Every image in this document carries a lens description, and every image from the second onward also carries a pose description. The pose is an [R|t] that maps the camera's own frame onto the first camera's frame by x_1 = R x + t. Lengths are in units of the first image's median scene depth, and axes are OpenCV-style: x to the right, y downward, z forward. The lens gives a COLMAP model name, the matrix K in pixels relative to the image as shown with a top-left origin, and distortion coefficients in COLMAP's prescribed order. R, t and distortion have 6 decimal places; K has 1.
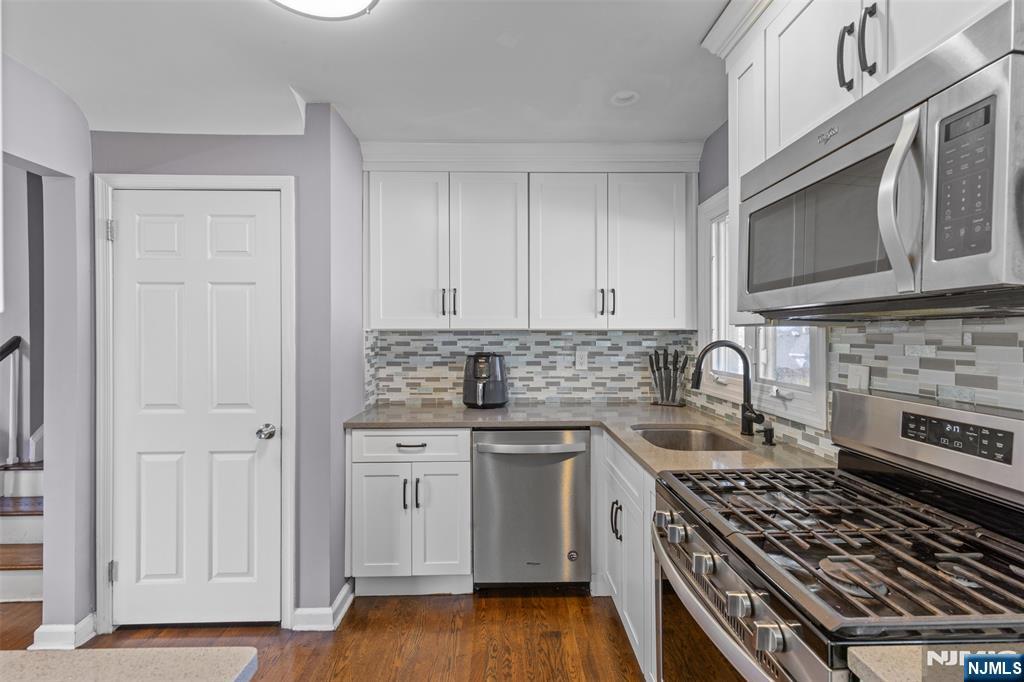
lens RADIAL K [[463.6, 0, 513.0], [0, 463.6, 336.9], [0, 0, 1]] dist [0.014735, -0.003094]
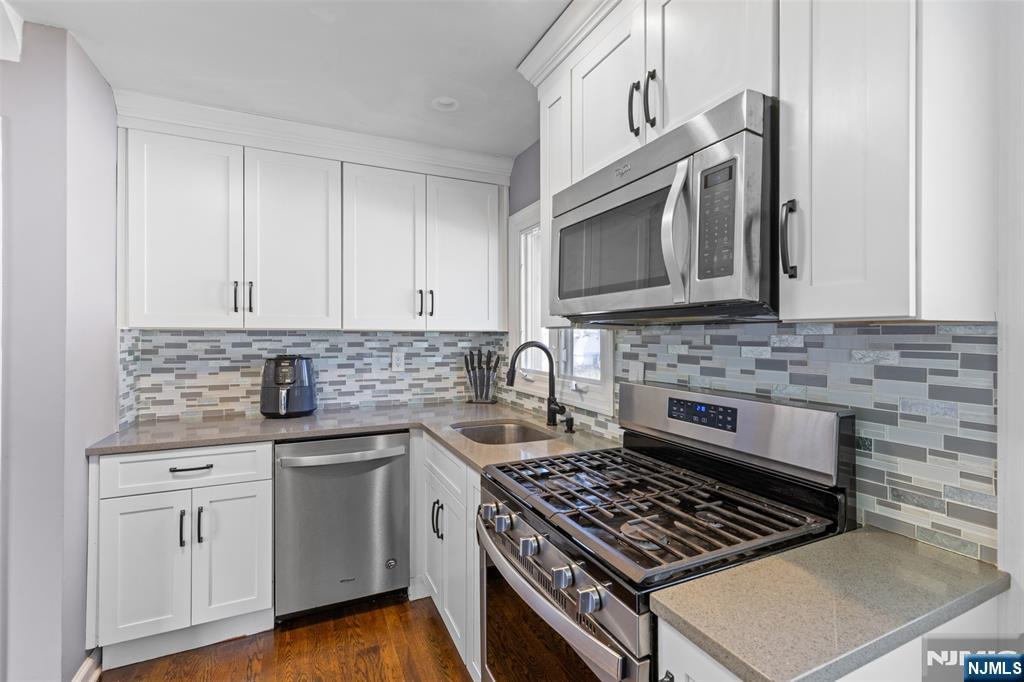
lens RADIAL K [[463.6, 0, 512.3], [0, 463.6, 336.4], [0, 0, 1]] dist [0.014735, -0.003094]
pose [[0.917460, 0.003526, 0.397813, -0.026754], [-0.002285, 0.999991, -0.003593, 0.000231], [-0.397822, 0.002388, 0.917460, 0.008542]]
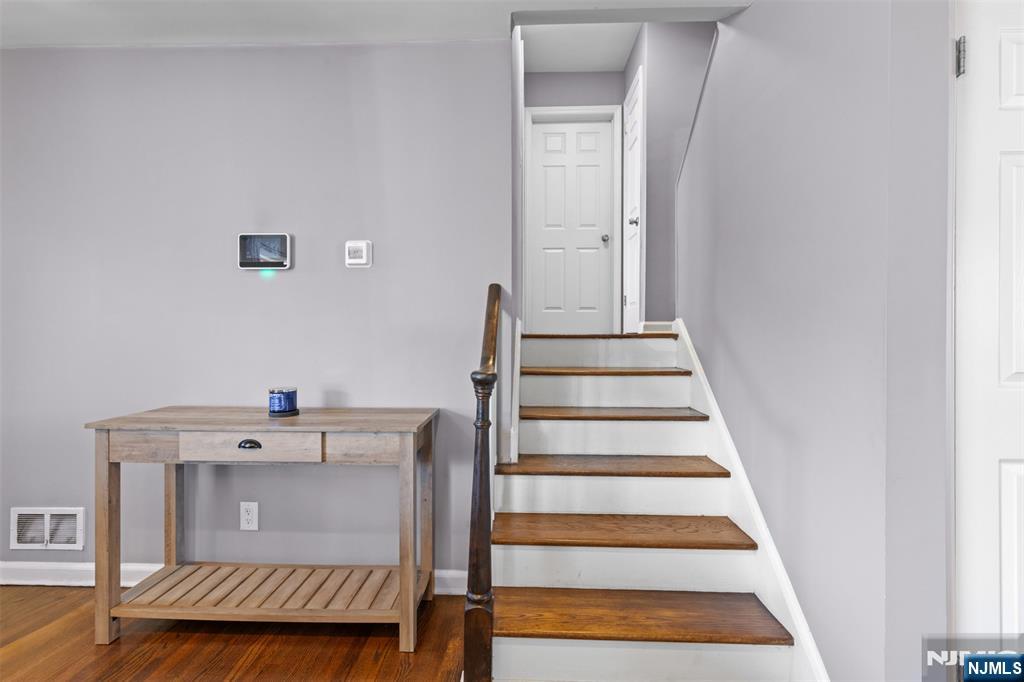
lens RADIAL K [[464.3, 0, 514.4], [0, 464.3, 333.1], [0, 0, 1]] dist [0.010993, -0.002170]
pose [[0.998527, 0.008177, -0.053639, -1.200703], [-0.008689, 0.999919, -0.009335, 0.095494], [0.053558, 0.009788, 0.998517, 0.366460]]
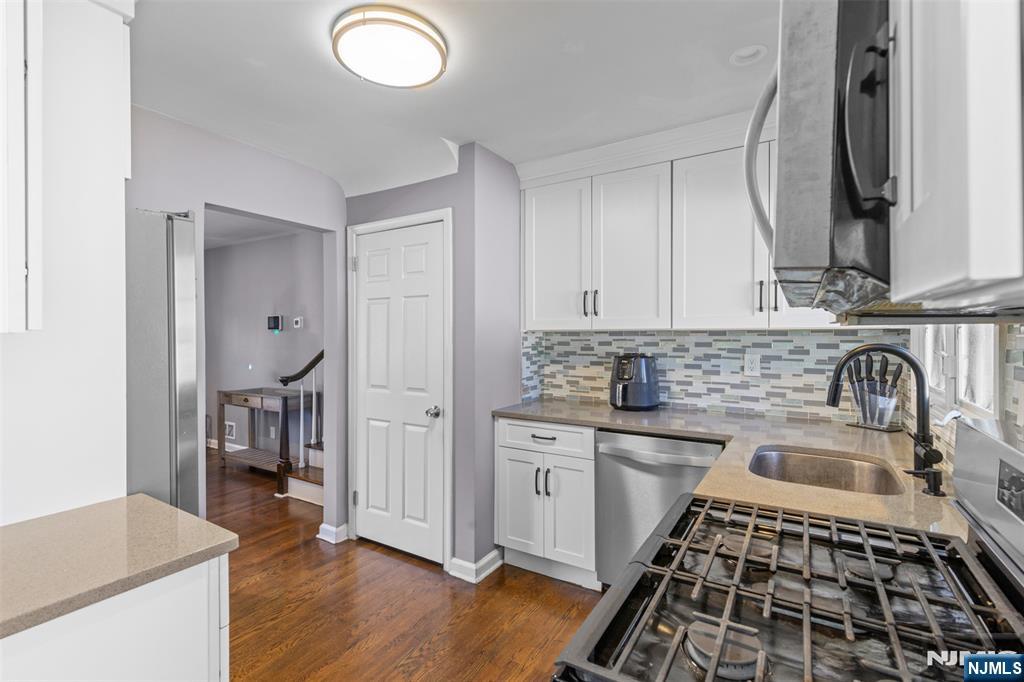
lens RADIAL K [[463.6, 0, 515.0], [0, 463.6, 336.1], [0, 0, 1]] dist [0.014735, -0.003094]
pose [[0.836725, 0.000696, -0.547622, 0.325544], [-0.001142, 0.999999, -0.000475, -0.002500], [0.547622, 0.001023, 0.836725, 0.057029]]
